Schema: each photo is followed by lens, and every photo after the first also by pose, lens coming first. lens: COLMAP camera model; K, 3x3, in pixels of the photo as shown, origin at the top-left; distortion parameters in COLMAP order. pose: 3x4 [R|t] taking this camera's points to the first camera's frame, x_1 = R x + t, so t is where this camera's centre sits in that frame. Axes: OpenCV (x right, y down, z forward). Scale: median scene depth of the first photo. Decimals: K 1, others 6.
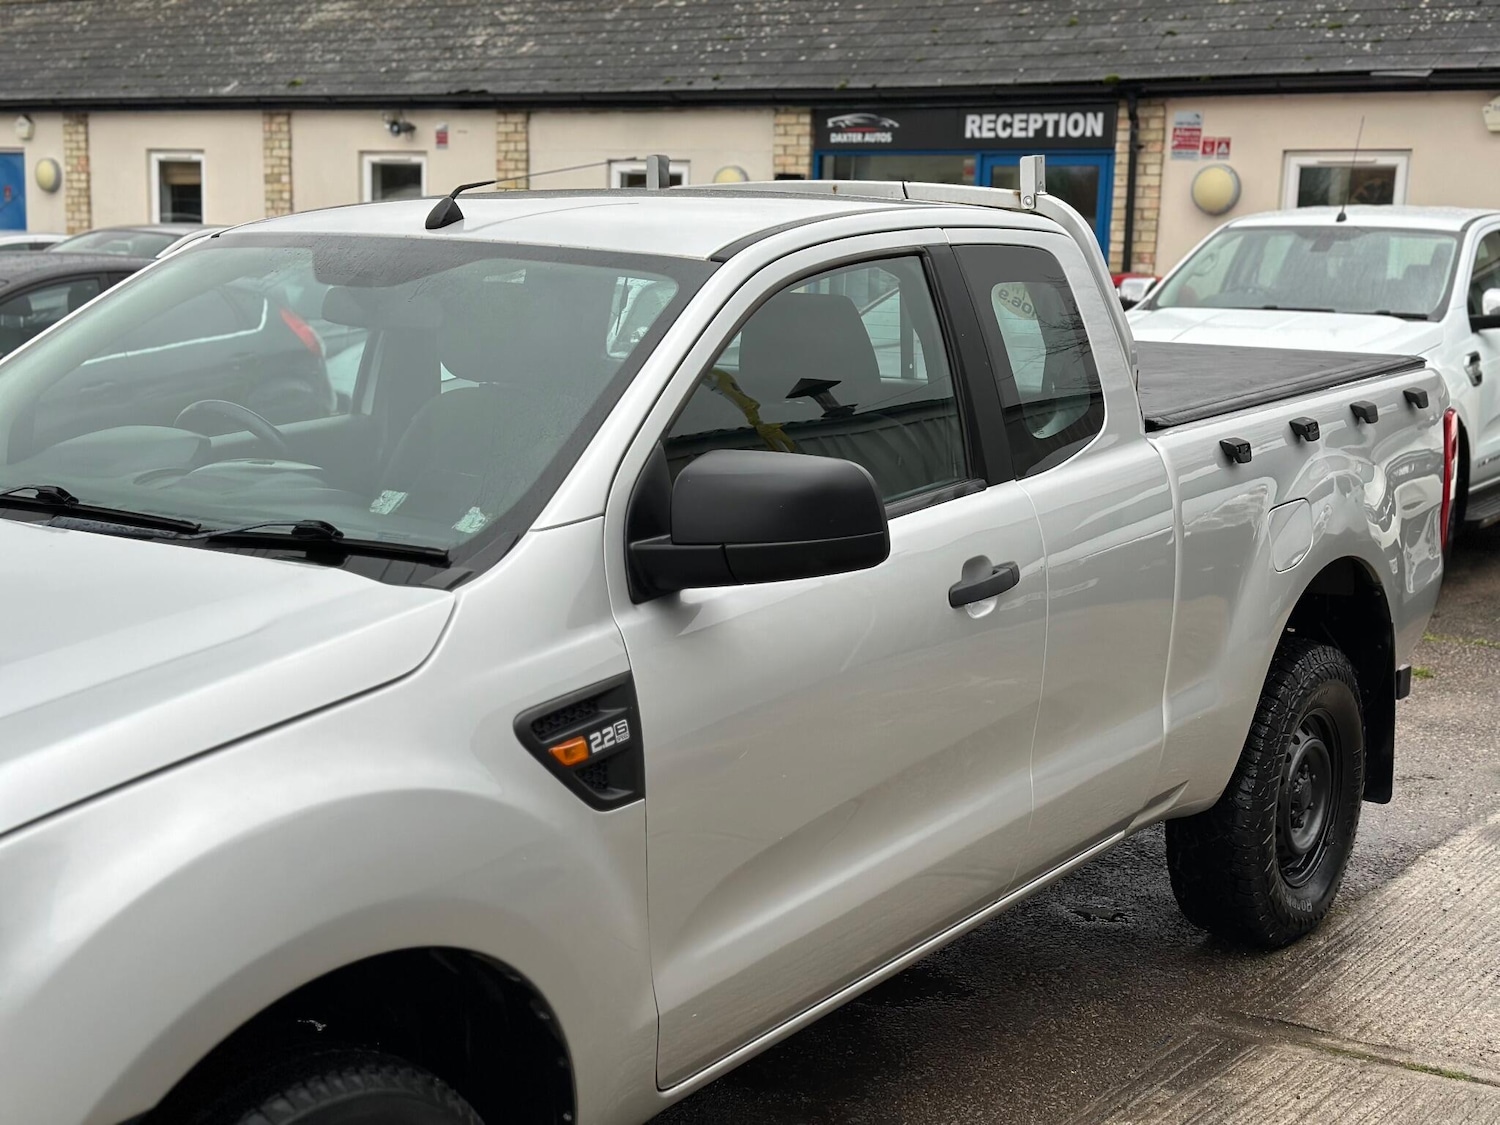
lens RADIAL K [[2063.6, 0, 750.0], [0, 2063.6, 562.5], [0, 0, 1]] dist [0.186574, -0.371553]
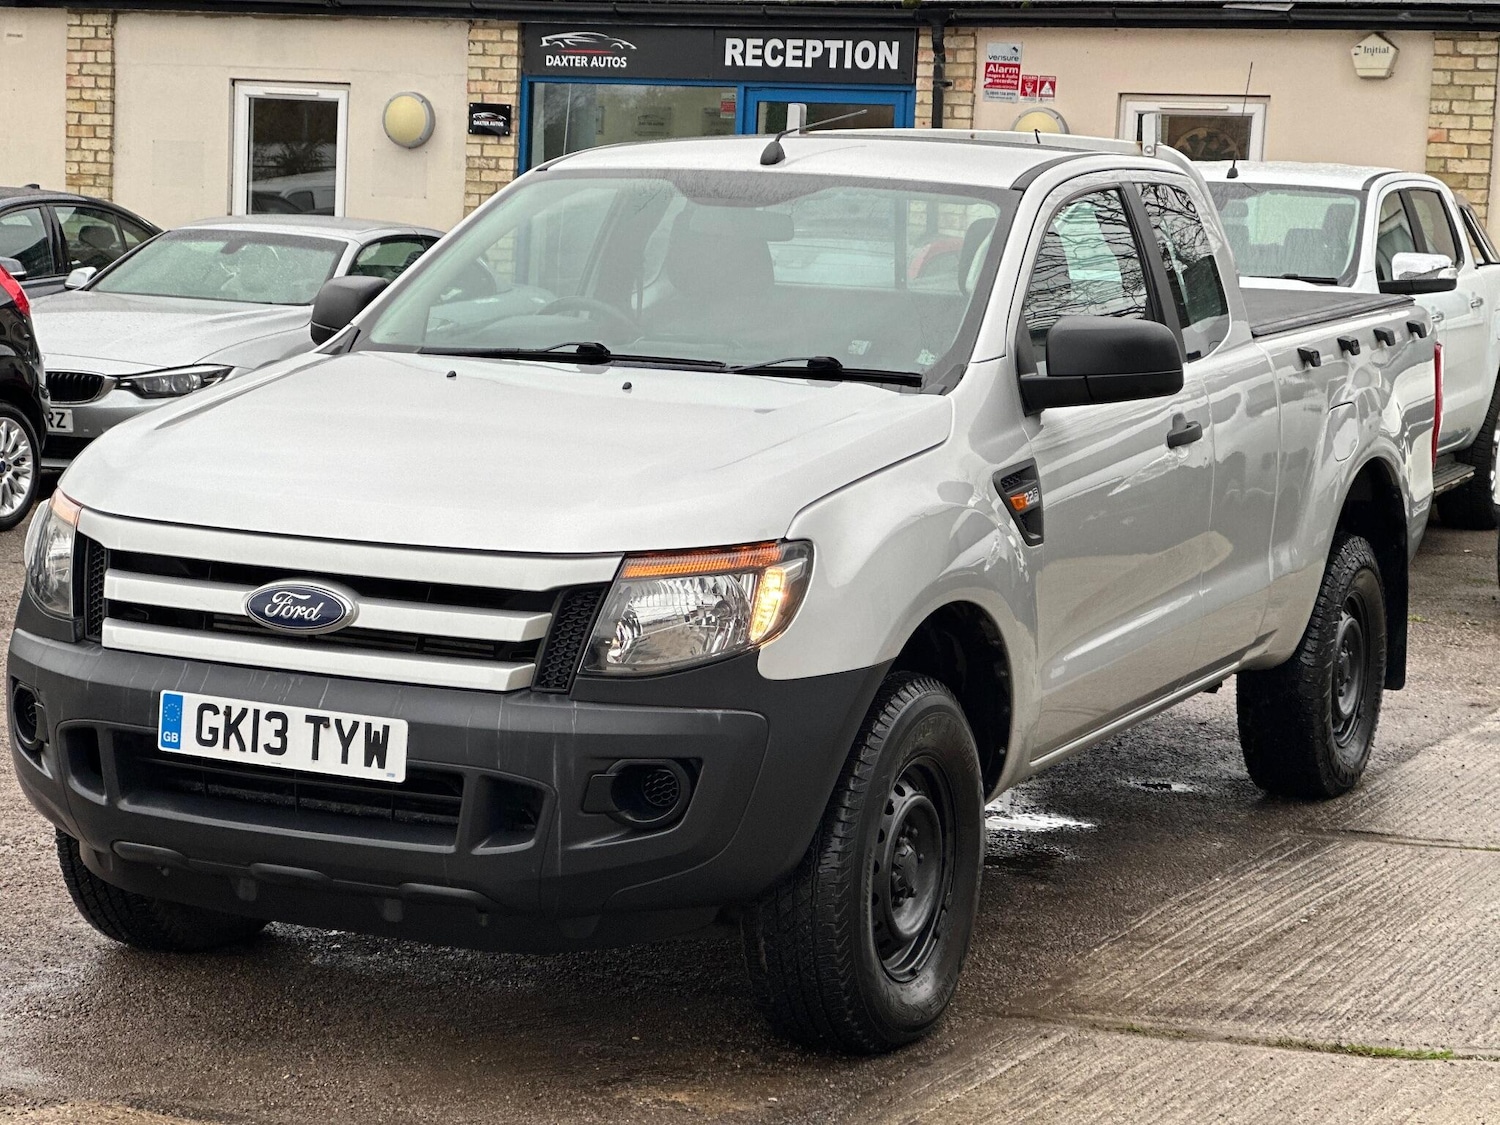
lens RADIAL K [[3115.0, 0, 749.8], [0, 3115.0, 520.5], [0, 0, 1]] dist [0.173881, 0.585503]
pose [[0.985167, -0.002814, 0.171577, -0.099730], [0.011638, 0.998659, -0.050447, 0.032258], [-0.171205, 0.051696, 0.983878, -0.182291]]
